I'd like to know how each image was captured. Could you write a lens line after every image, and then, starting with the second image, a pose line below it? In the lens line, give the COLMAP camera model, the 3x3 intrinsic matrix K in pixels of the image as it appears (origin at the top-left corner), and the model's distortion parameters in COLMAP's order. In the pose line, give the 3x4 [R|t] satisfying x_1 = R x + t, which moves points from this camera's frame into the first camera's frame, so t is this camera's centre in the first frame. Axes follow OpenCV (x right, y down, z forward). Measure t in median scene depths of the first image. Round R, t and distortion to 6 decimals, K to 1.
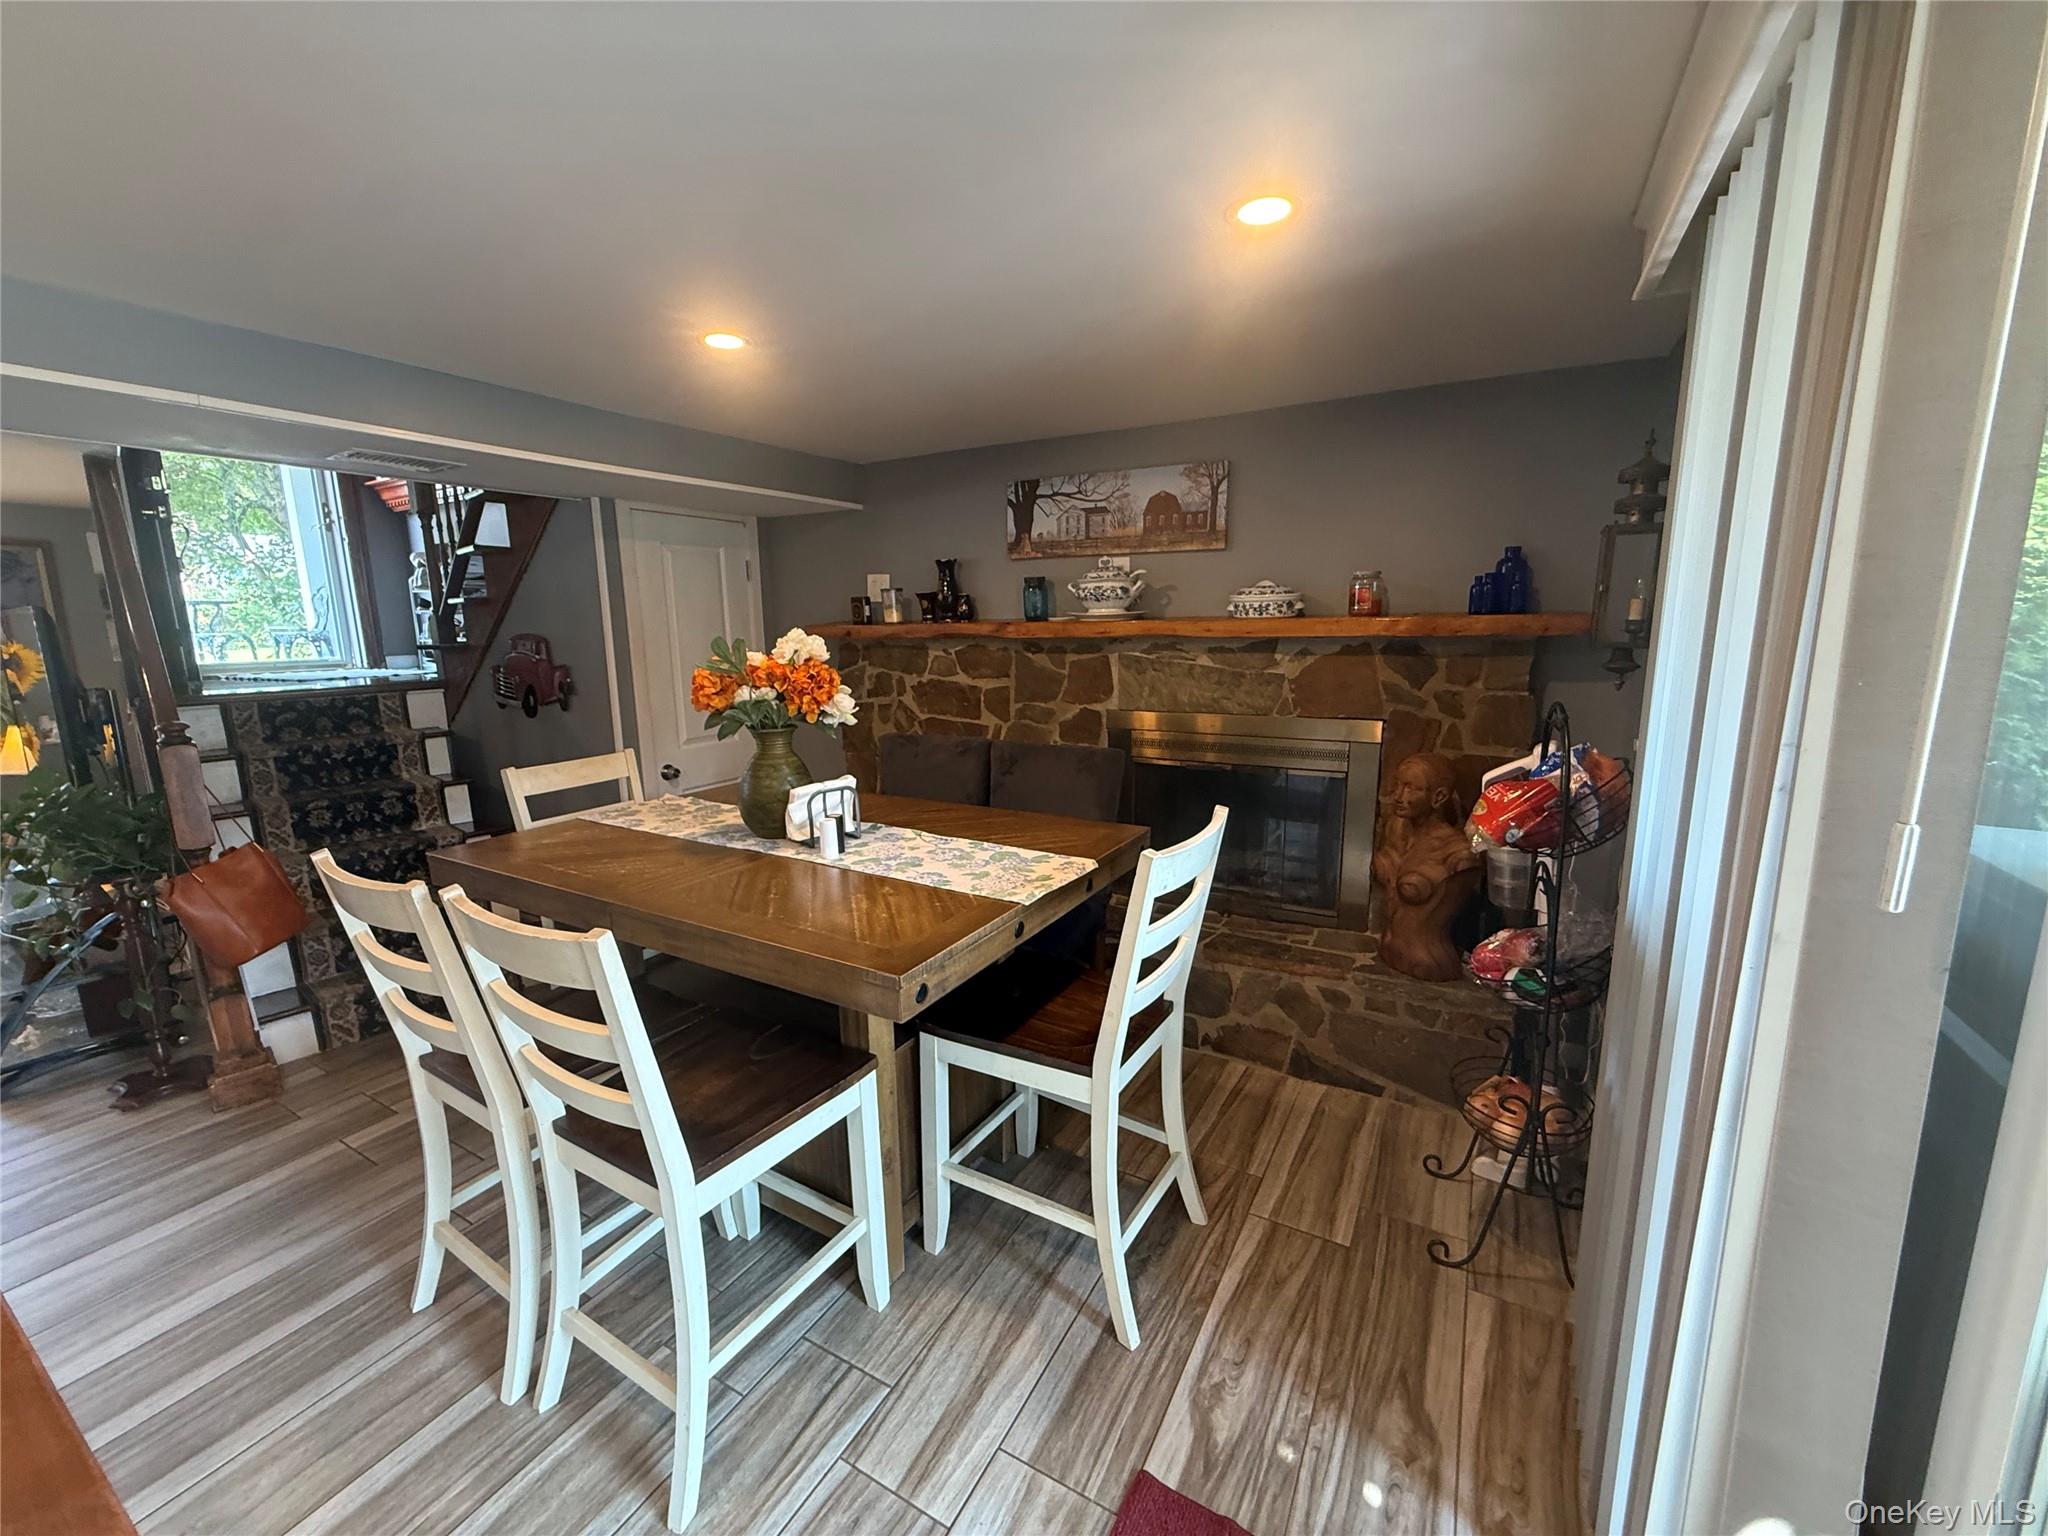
lens RADIAL K [[819.7, 0, 1019.9], [0, 819.7, 762.3], [0, 0, 1]] dist [-0.002597, 0.000728]
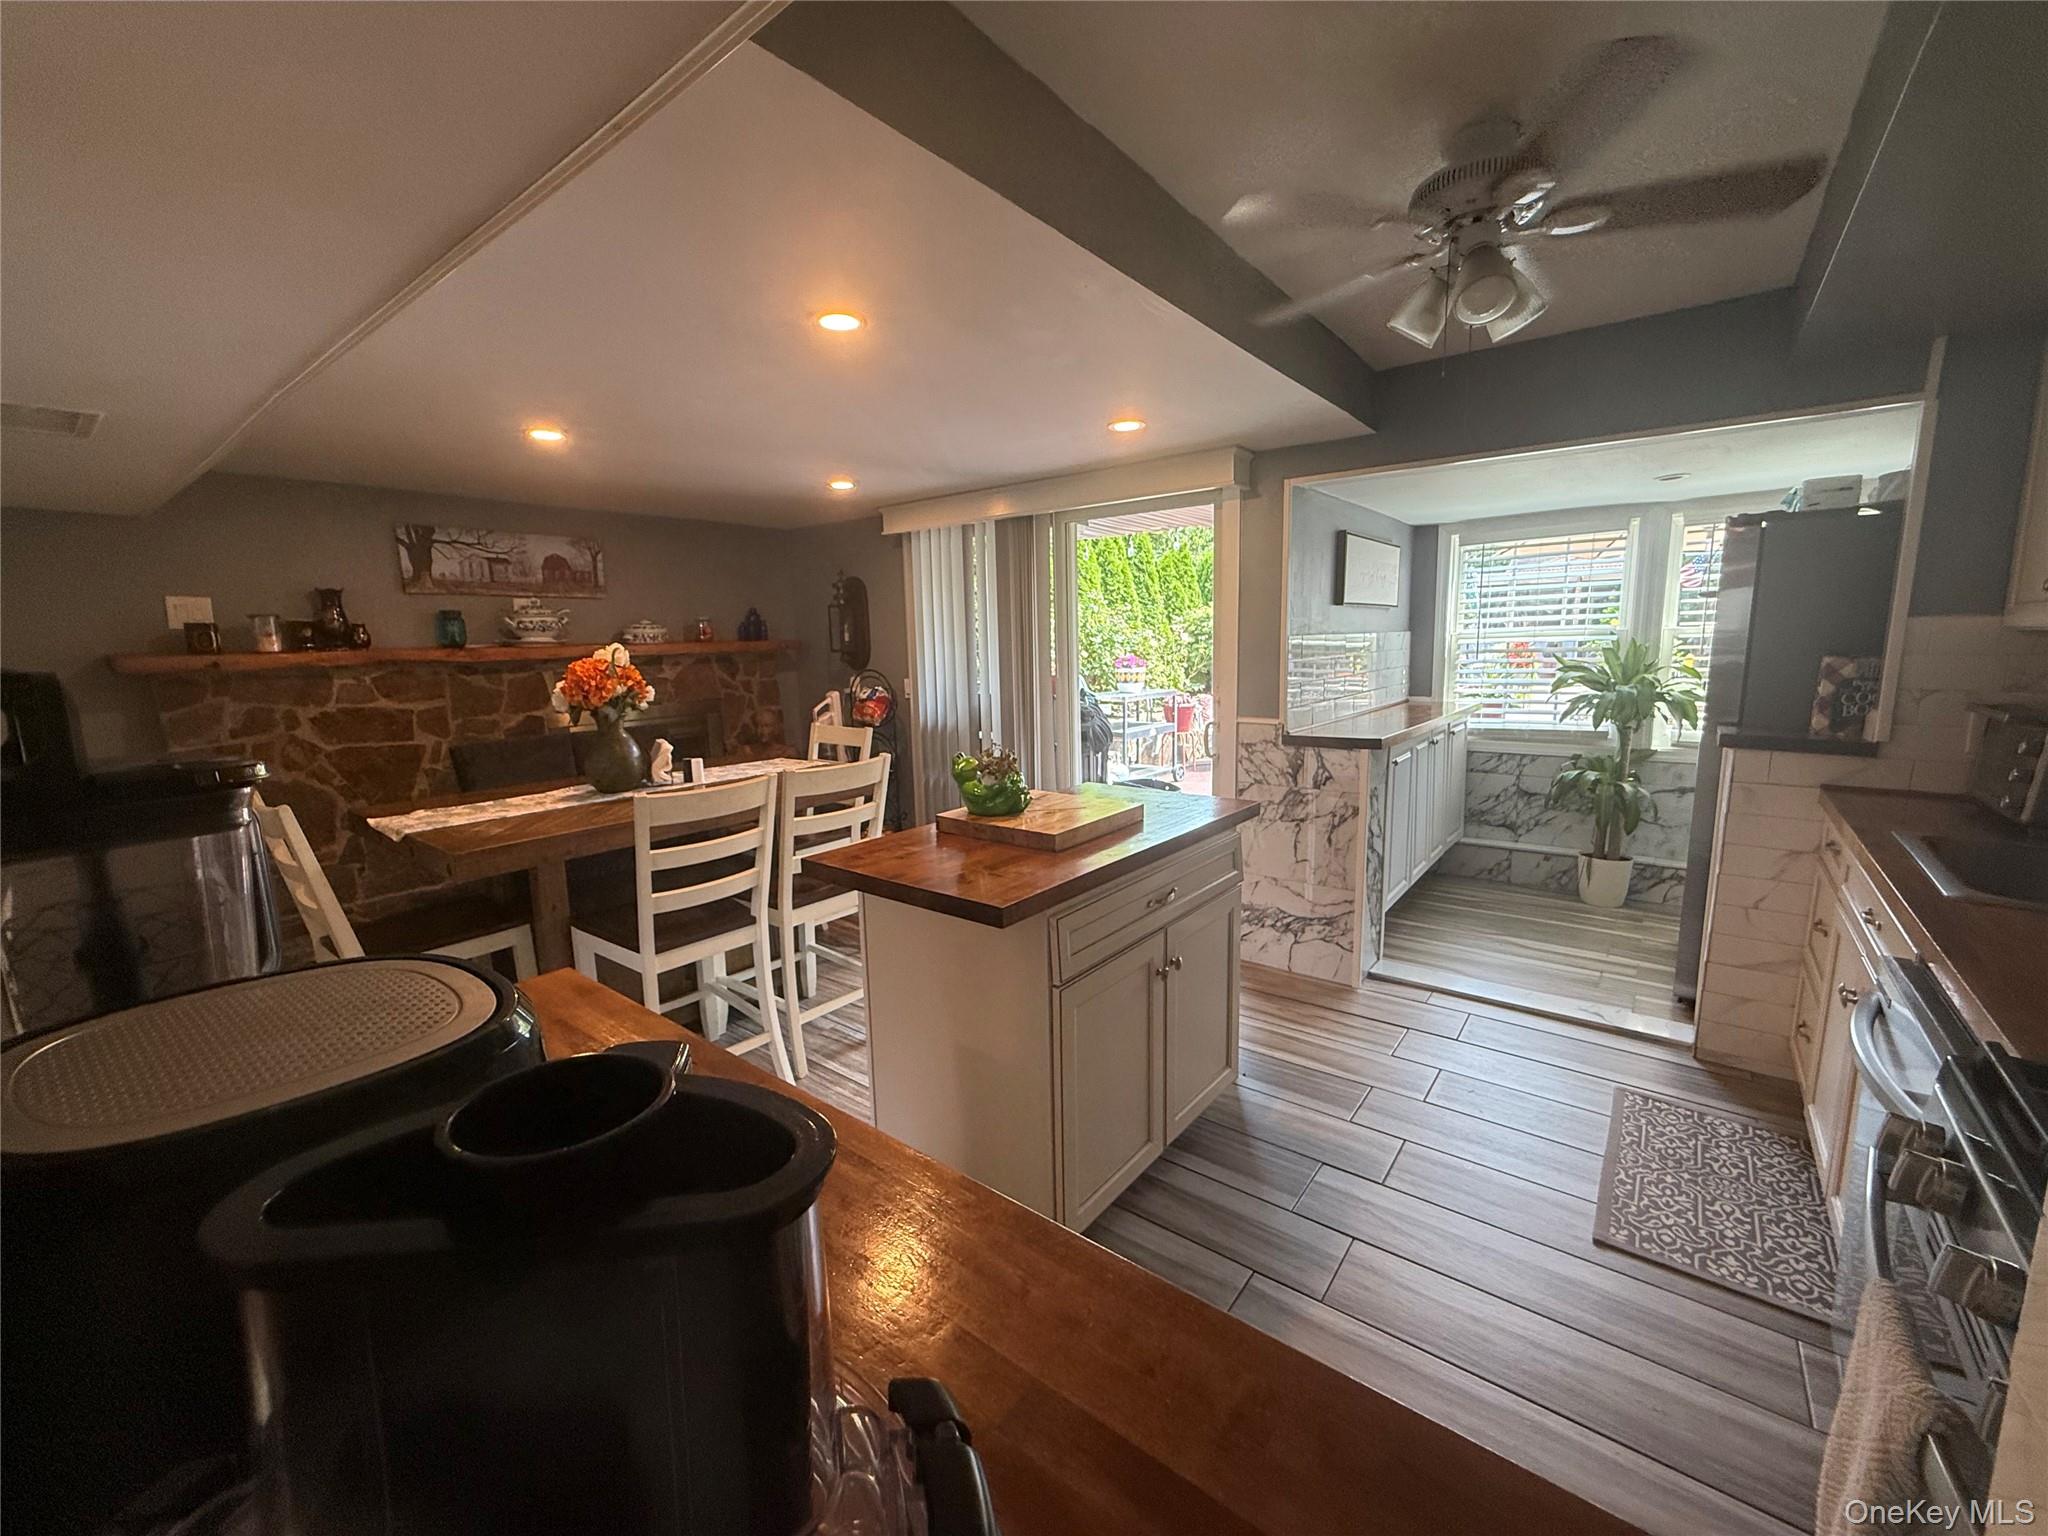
lens RADIAL K [[819.7, 0, 1017.5], [0, 819.7, 772.0], [0, 0, 1]] dist [-0.002597, 0.000728]
pose [[0.147254, -0.148409, 0.977901, -1.061982], [0.195206, 0.973594, 0.118361, 0.017080], [-0.969645, 0.173463, 0.172336, 0.061647]]
